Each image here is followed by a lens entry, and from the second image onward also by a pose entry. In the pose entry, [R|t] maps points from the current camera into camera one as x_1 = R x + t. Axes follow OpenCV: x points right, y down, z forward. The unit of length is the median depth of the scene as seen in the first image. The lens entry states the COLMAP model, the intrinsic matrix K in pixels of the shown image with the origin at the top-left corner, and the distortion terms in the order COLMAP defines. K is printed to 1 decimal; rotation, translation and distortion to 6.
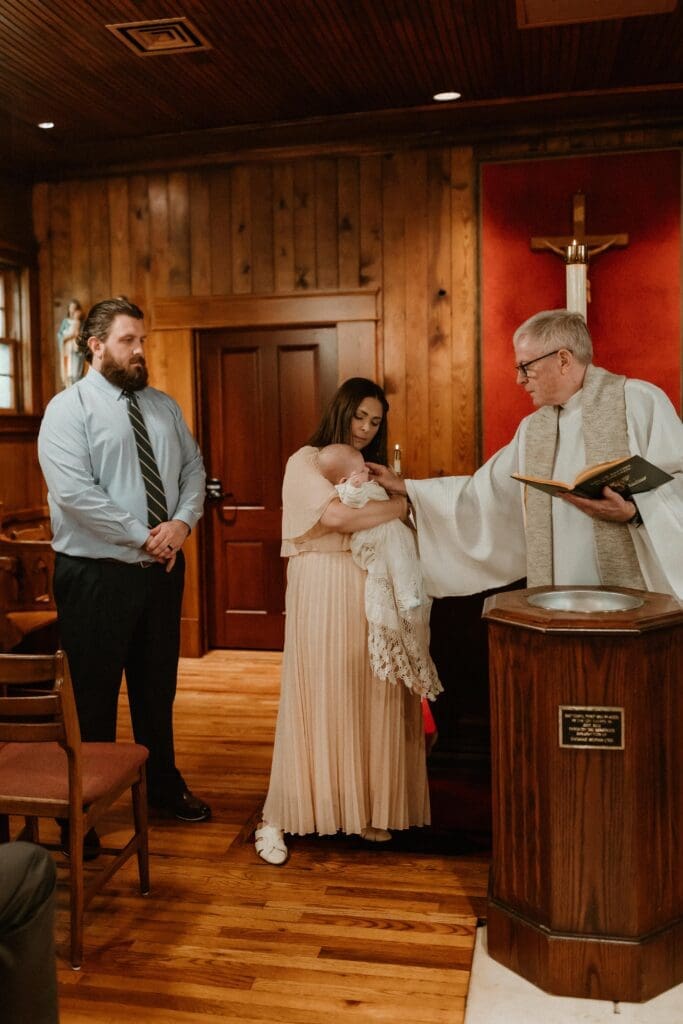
lens RADIAL K [[989.3, 0, 315.5], [0, 989.3, 483.9], [0, 0, 1]] dist [0.005802, -0.007457]
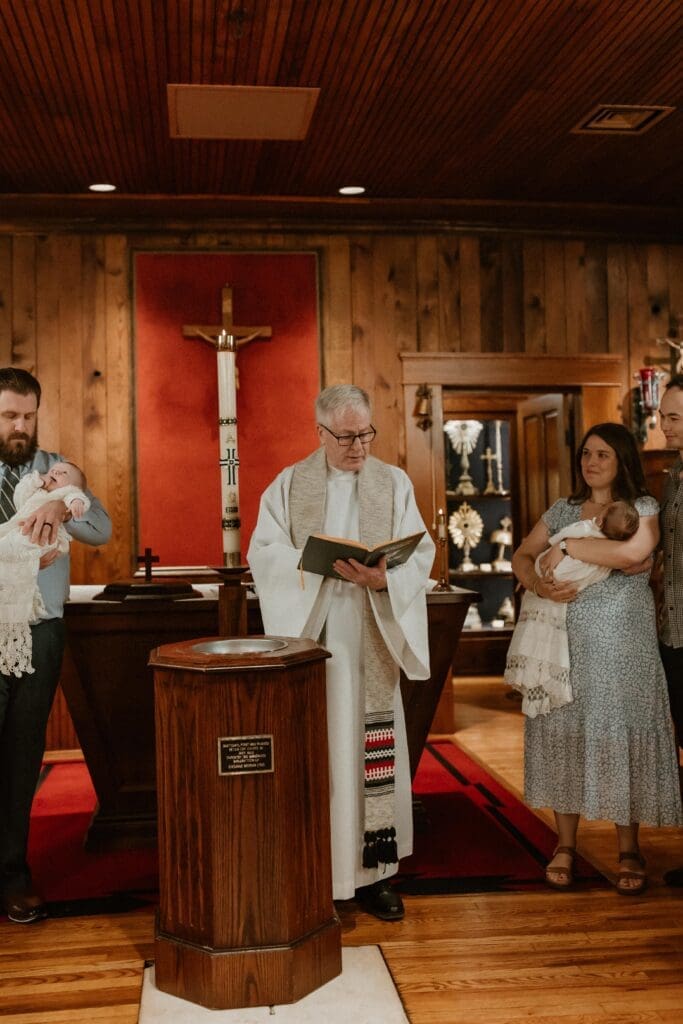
lens RADIAL K [[1070.4, 0, 311.7], [0, 1070.4, 476.6], [0, 0, 1]] dist [0.021557, -0.042756]
pose [[0.944096, 0.008947, 0.329549, -0.025461], [0.023689, 0.995207, -0.094883, 0.021076], [-0.328818, 0.097385, 0.939359, -0.092375]]
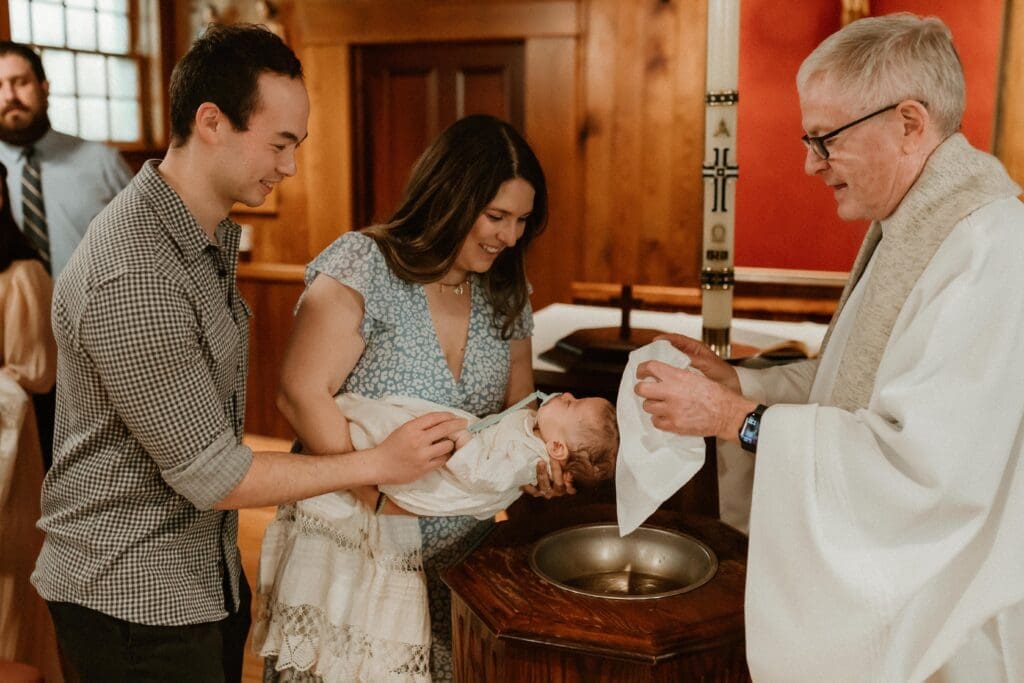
lens RADIAL K [[1059.4, 0, 512.0], [0, 1059.4, 341.5], [0, 0, 1]] dist [-0.010606, -0.012046]
pose [[0.990519, 0.048427, -0.128560, 0.131543], [-0.031576, 0.991009, 0.130015, -0.039810], [0.133701, -0.124723, 0.983142, 0.185274]]
